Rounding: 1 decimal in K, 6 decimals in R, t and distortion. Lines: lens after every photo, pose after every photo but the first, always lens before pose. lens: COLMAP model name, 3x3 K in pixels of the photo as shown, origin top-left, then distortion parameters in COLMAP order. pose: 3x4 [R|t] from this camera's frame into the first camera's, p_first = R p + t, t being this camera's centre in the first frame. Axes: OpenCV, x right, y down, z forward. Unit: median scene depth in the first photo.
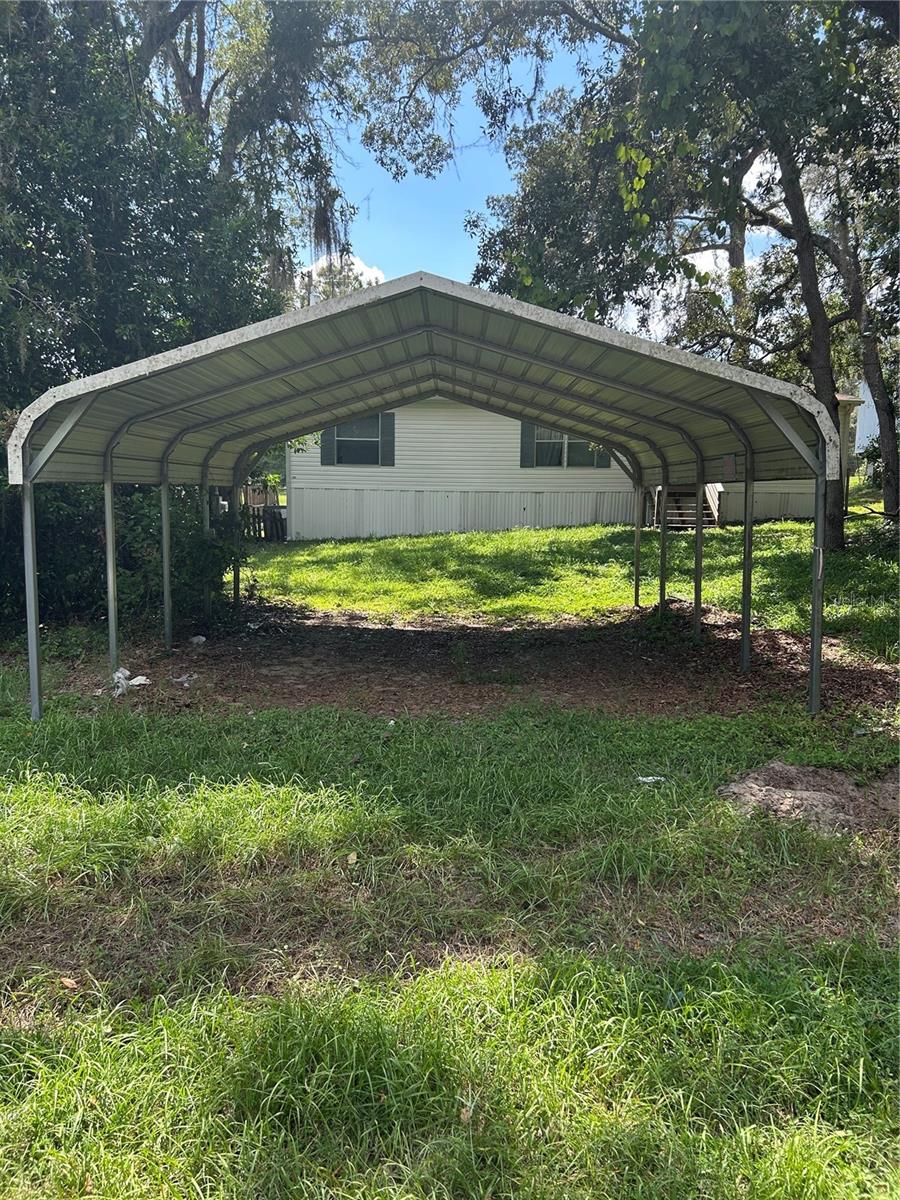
lens RADIAL K [[893.6, 0, 450.0], [0, 893.6, 600.0], [0, 0, 1]] dist [0.160957, -0.402760]
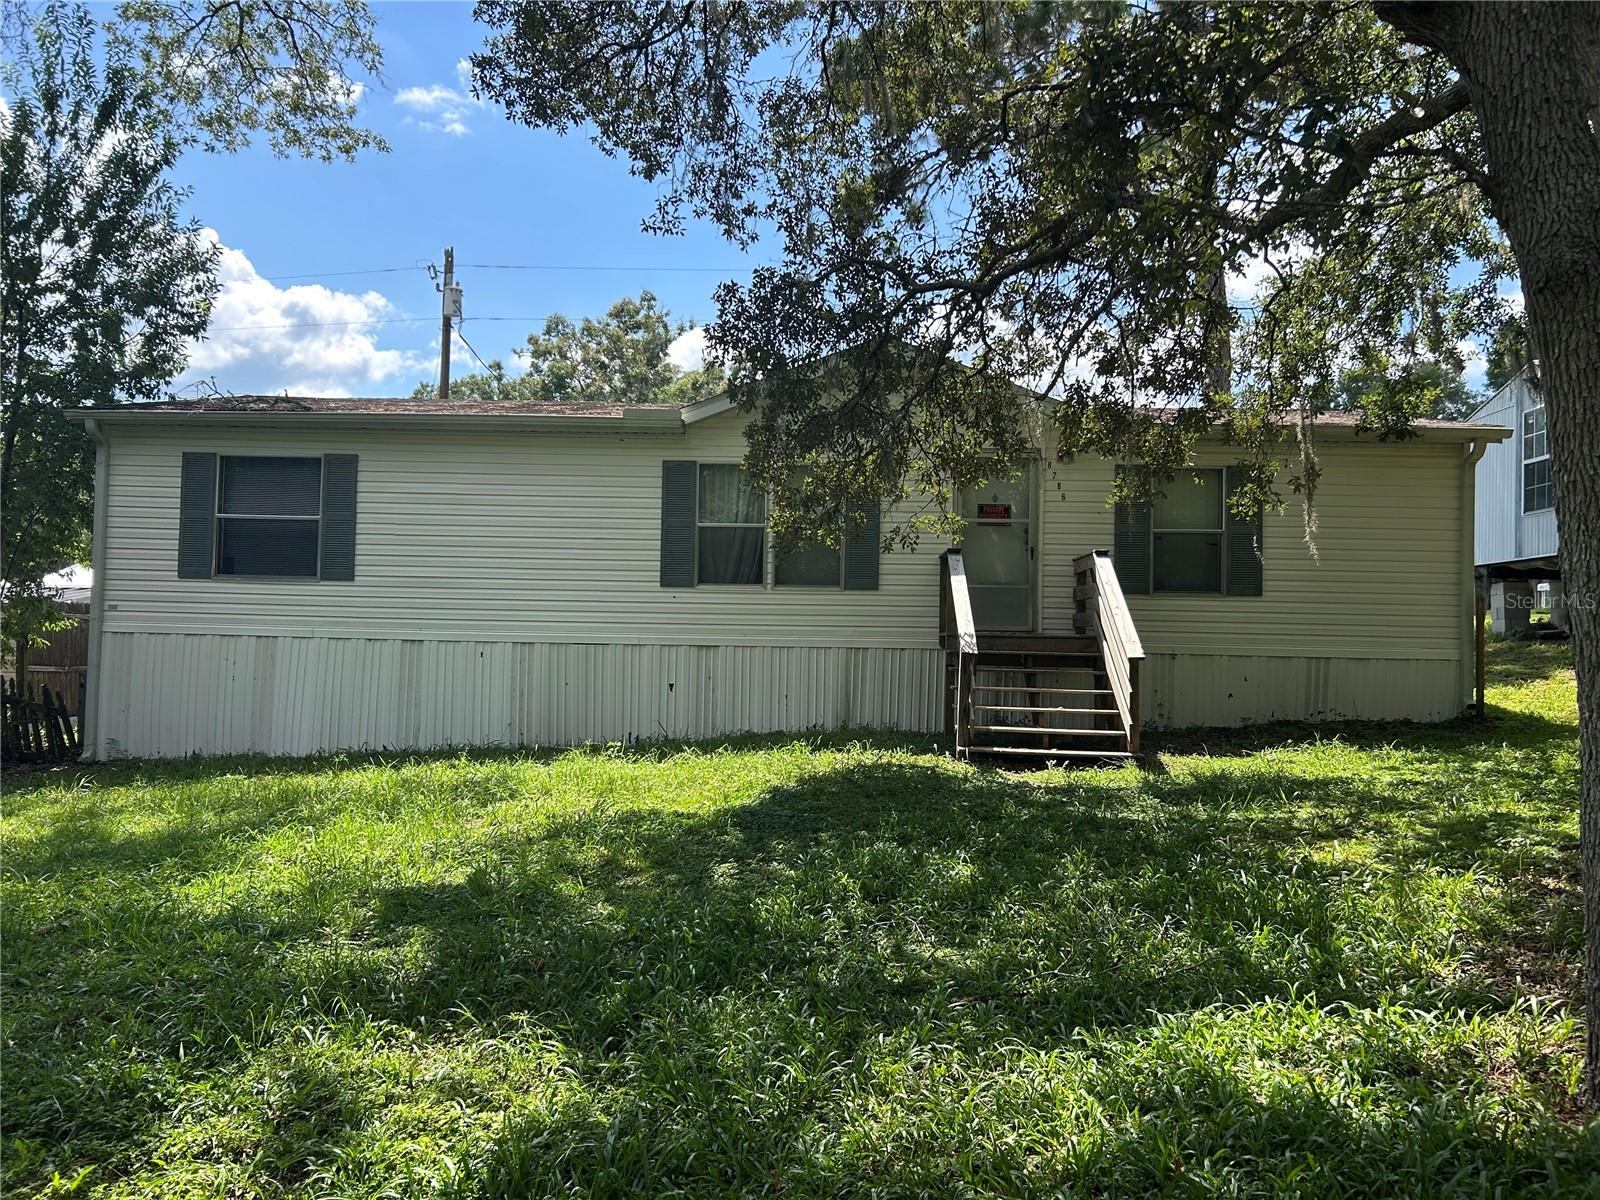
lens RADIAL K [[1191.4, 0, 800.0], [0, 1191.4, 600.0], [0, 0, 1]] dist [0.160957, -0.402760]
pose [[0.999061, 0.006228, -0.042868, 0.165542], [-0.012048, 0.990515, -0.136874, -0.067577], [0.041609, 0.137262, 0.989660, 0.464389]]
